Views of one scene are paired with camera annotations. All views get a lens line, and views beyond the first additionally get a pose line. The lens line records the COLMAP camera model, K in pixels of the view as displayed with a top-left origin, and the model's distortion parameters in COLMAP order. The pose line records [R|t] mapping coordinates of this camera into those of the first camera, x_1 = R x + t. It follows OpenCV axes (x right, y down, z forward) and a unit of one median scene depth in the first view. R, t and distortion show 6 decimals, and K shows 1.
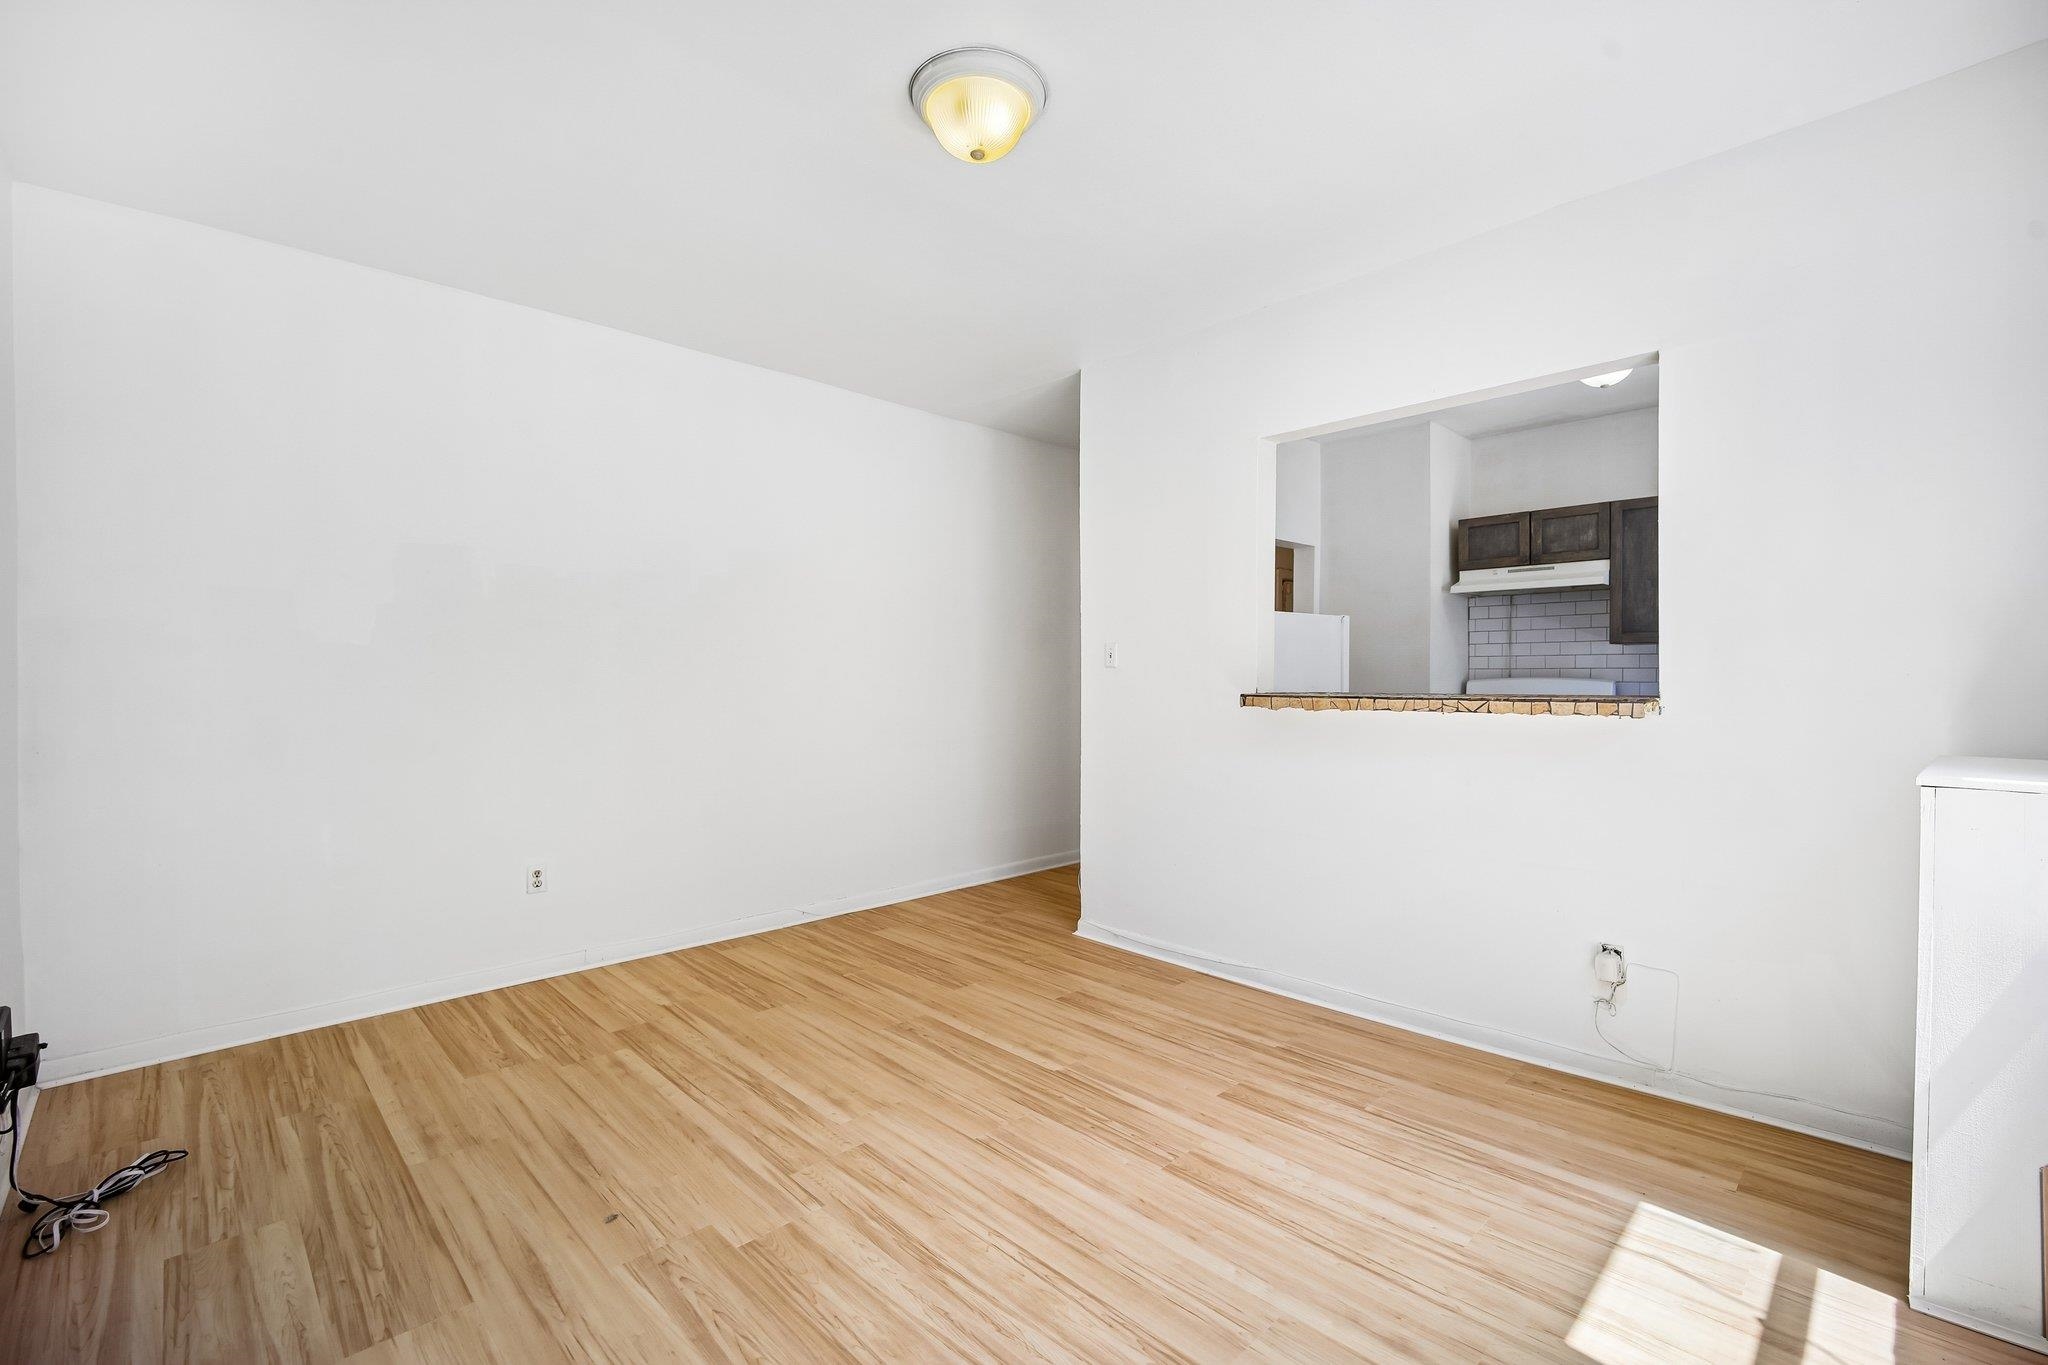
lens RADIAL K [[860.3, 0, 1013.7], [0, 860.3, 689.3], [0, 0, 1]] dist [-0.009394, 0.000276]
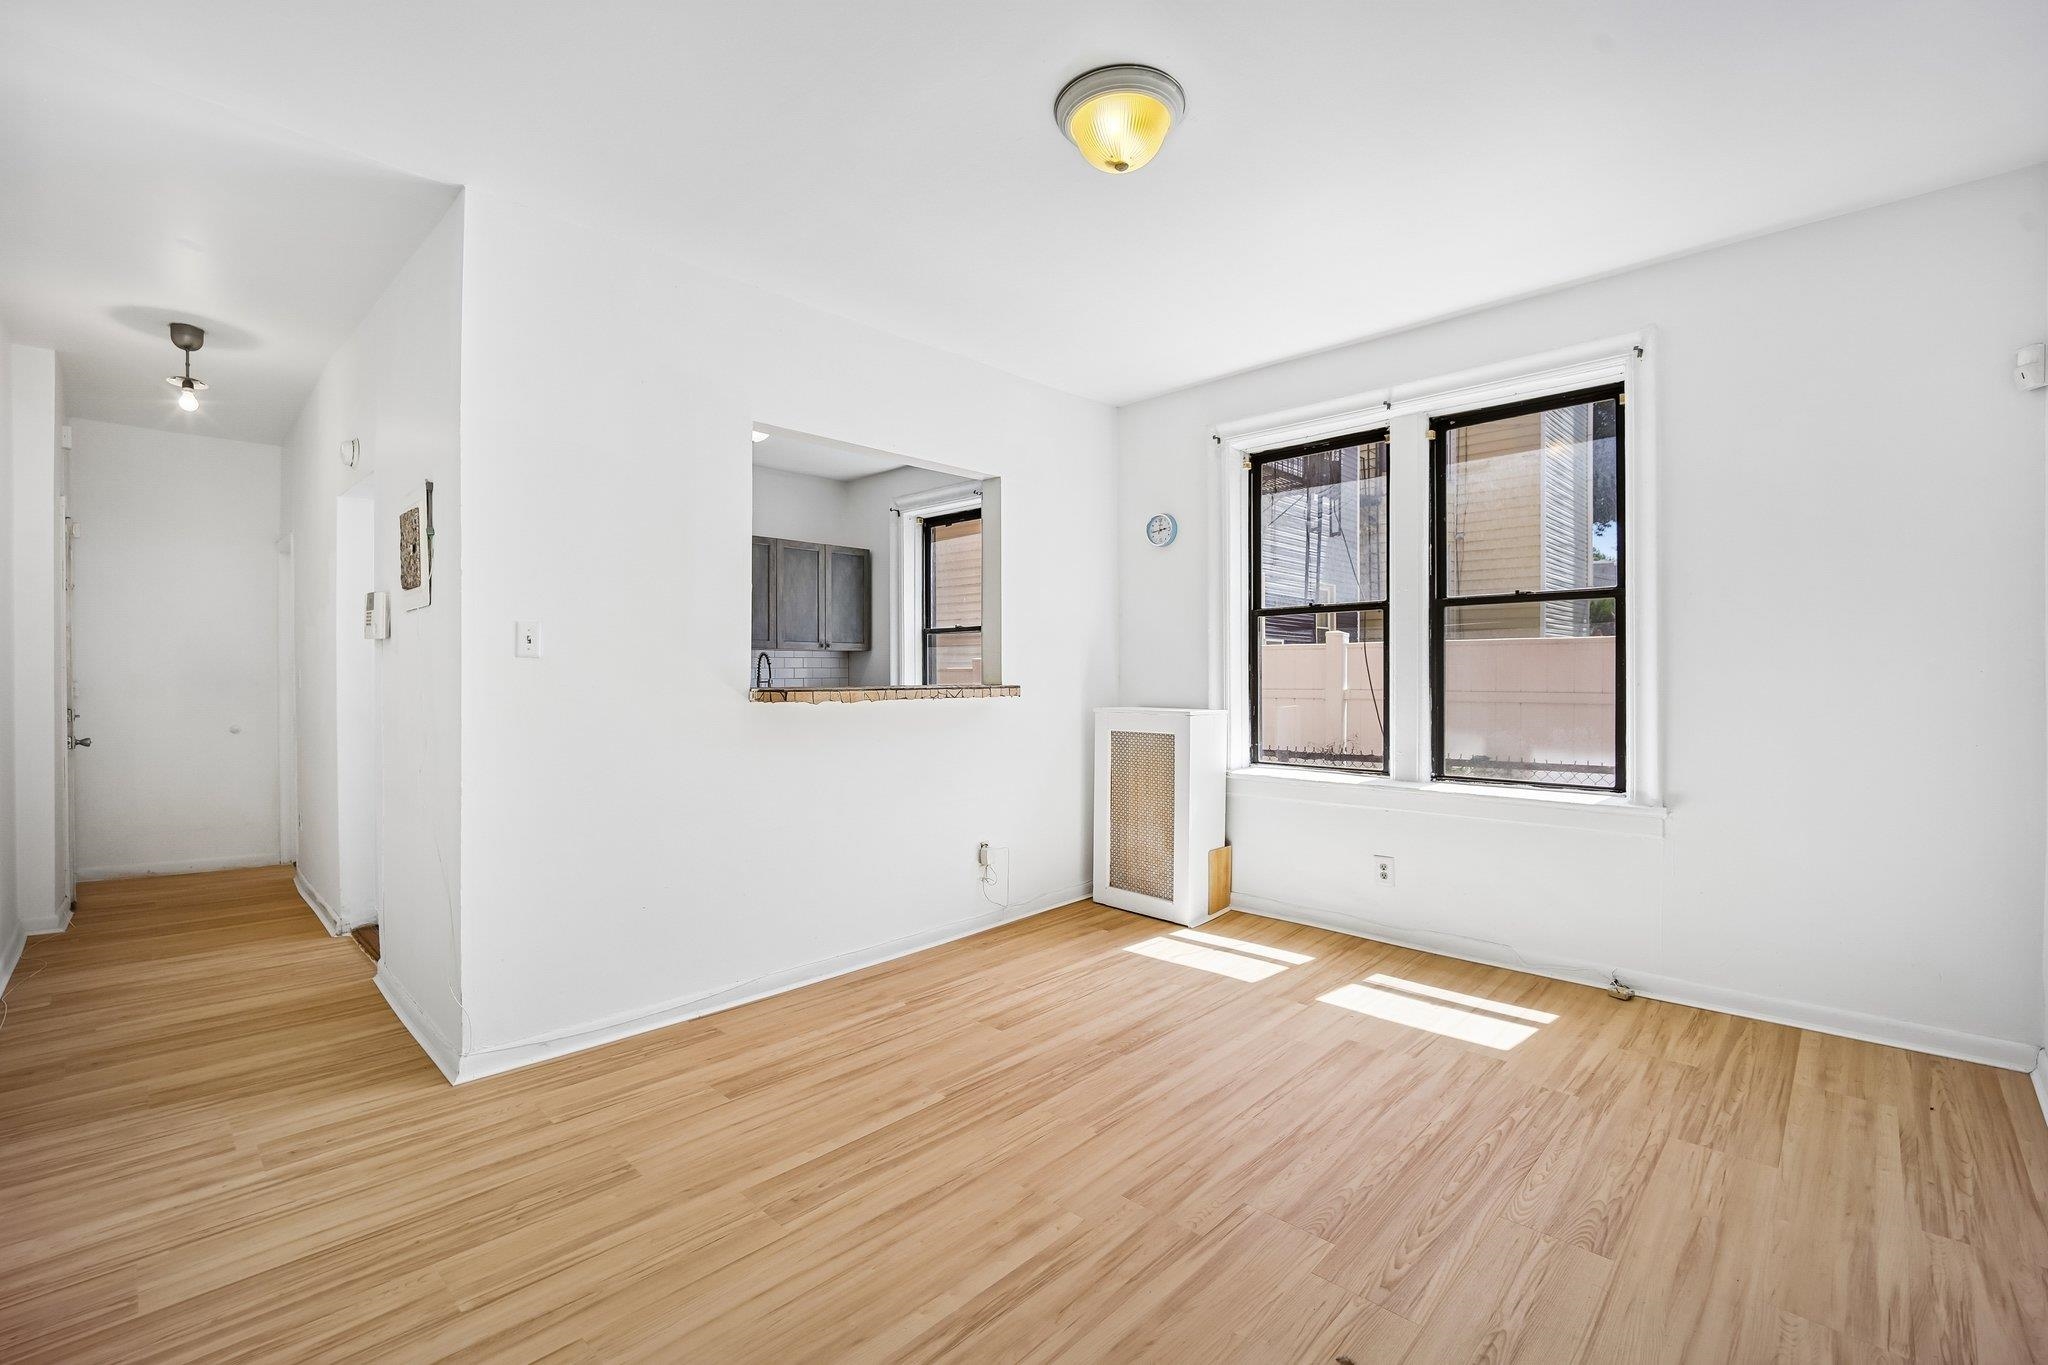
lens RADIAL K [[898.8, 0, 1005.7], [0, 898.8, 673.2], [0, 0, 1]] dist [0.000235, -0.004682]
pose [[-0.035706, 0.001015, 0.999362, -0.793293], [0.006940, 0.999976, -0.000768, -0.015684], [-0.999338, 0.006909, -0.035712, 0.818205]]
